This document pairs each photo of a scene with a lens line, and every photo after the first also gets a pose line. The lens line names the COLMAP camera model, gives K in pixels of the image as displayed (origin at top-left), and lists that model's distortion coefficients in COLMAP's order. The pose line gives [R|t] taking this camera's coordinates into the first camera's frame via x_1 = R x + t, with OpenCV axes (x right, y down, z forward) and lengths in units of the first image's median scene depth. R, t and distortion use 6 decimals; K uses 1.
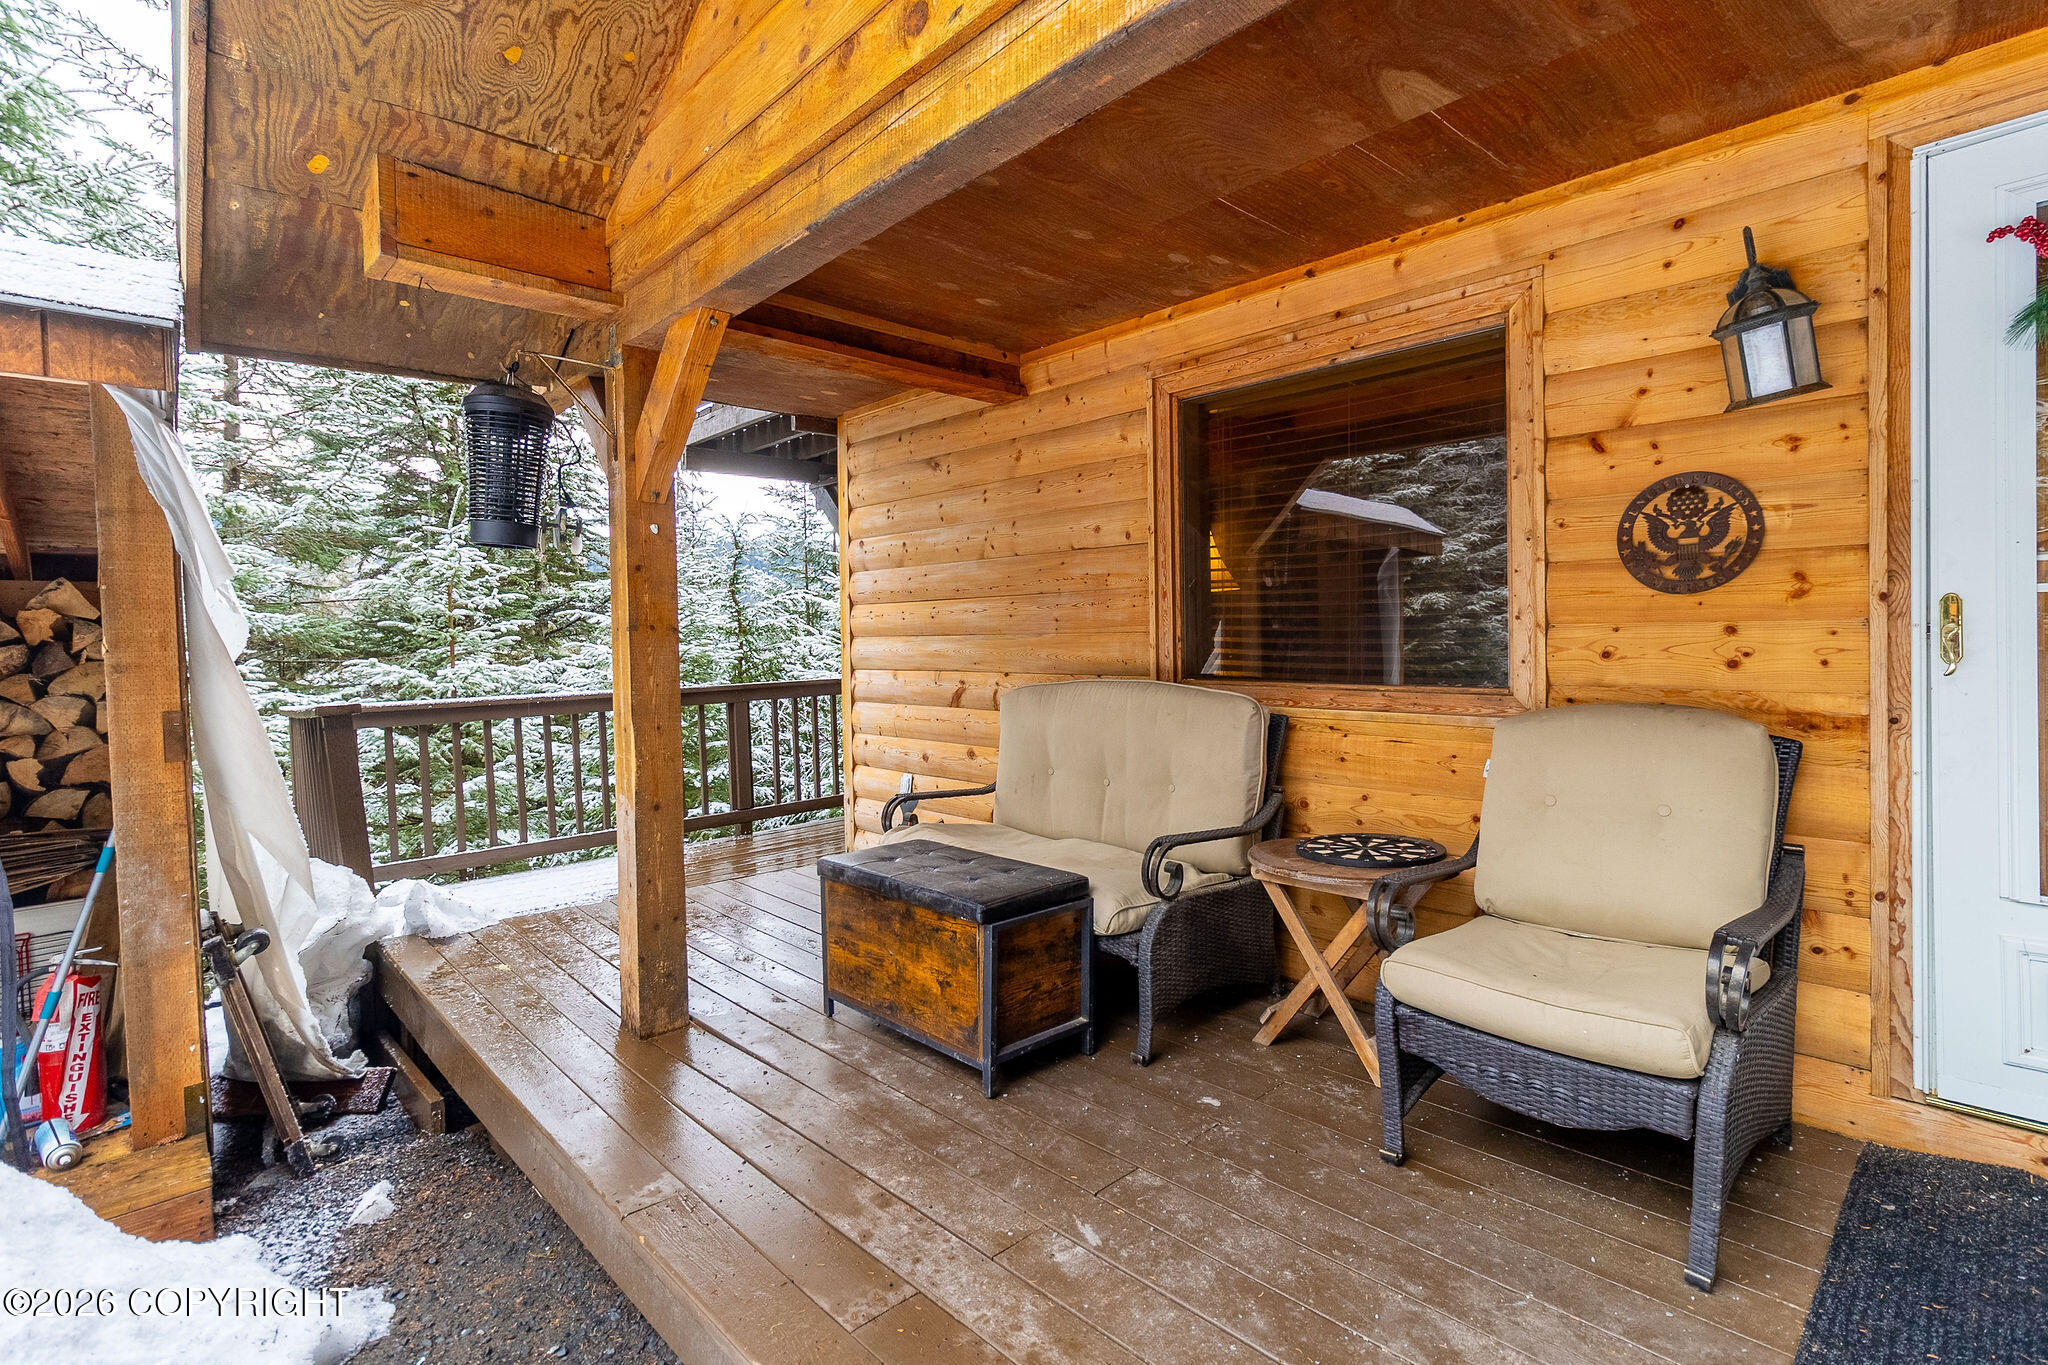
lens RADIAL K [[942.4, 0, 1034.7], [0, 942.4, 661.5], [0, 0, 1]] dist [-0.000851, 0.001236]
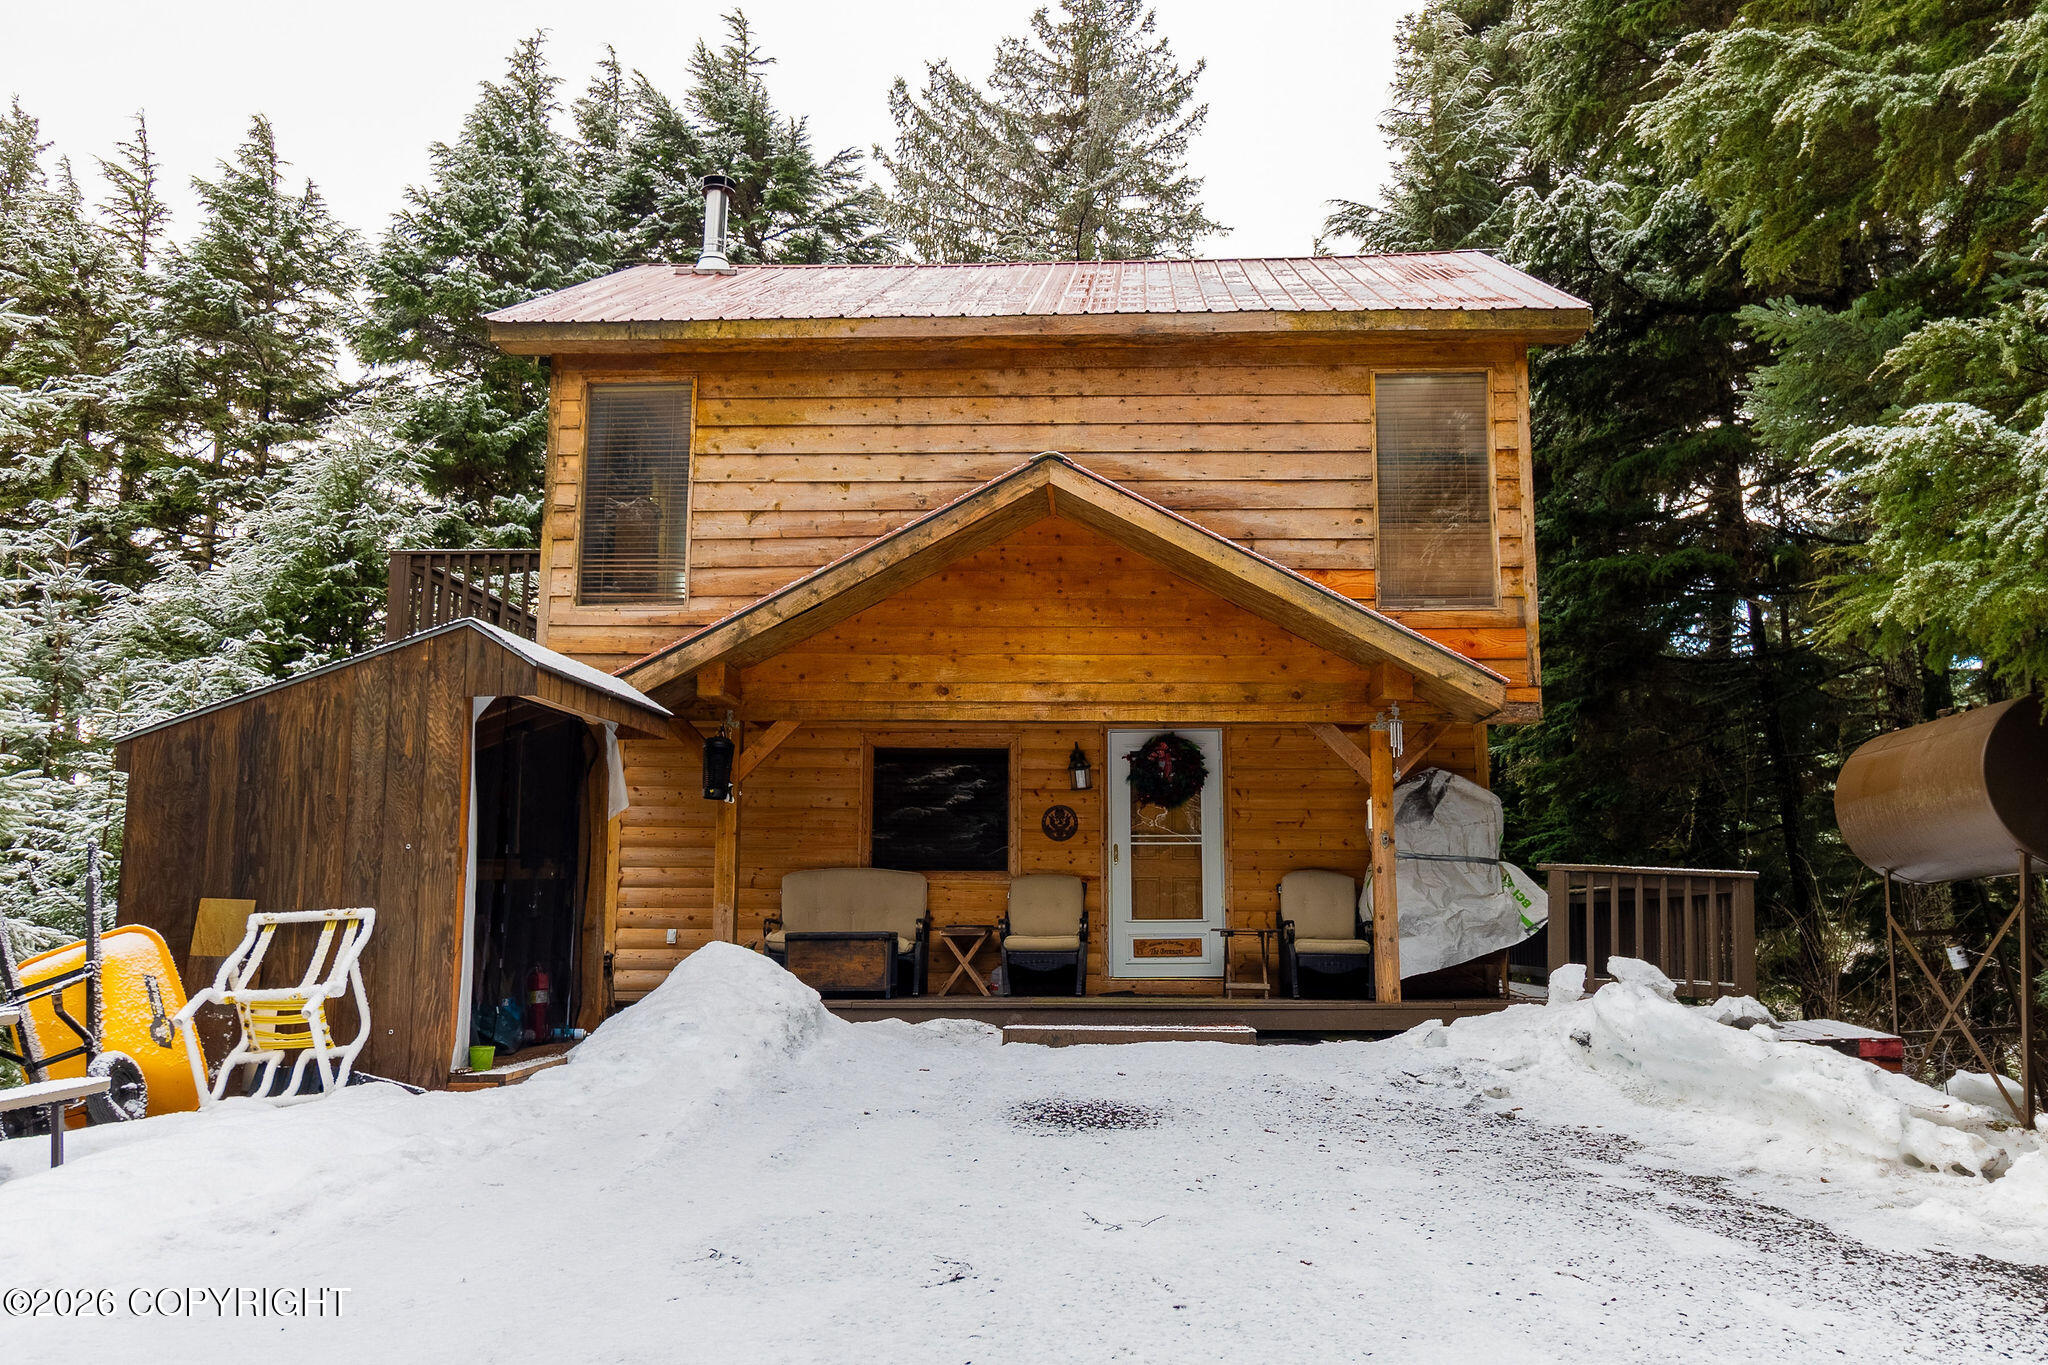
lens RADIAL K [[2111.8, 0, 1024.0], [0, 2111.8, 682.5], [0, 0, 1]] dist [0.117534, -0.000203]
pose [[0.733126, 0.106757, 0.671661, -4.982061], [-0.004371, 0.988322, -0.152318, 0.569424], [-0.680078, 0.108733, 0.725031, -4.890488]]
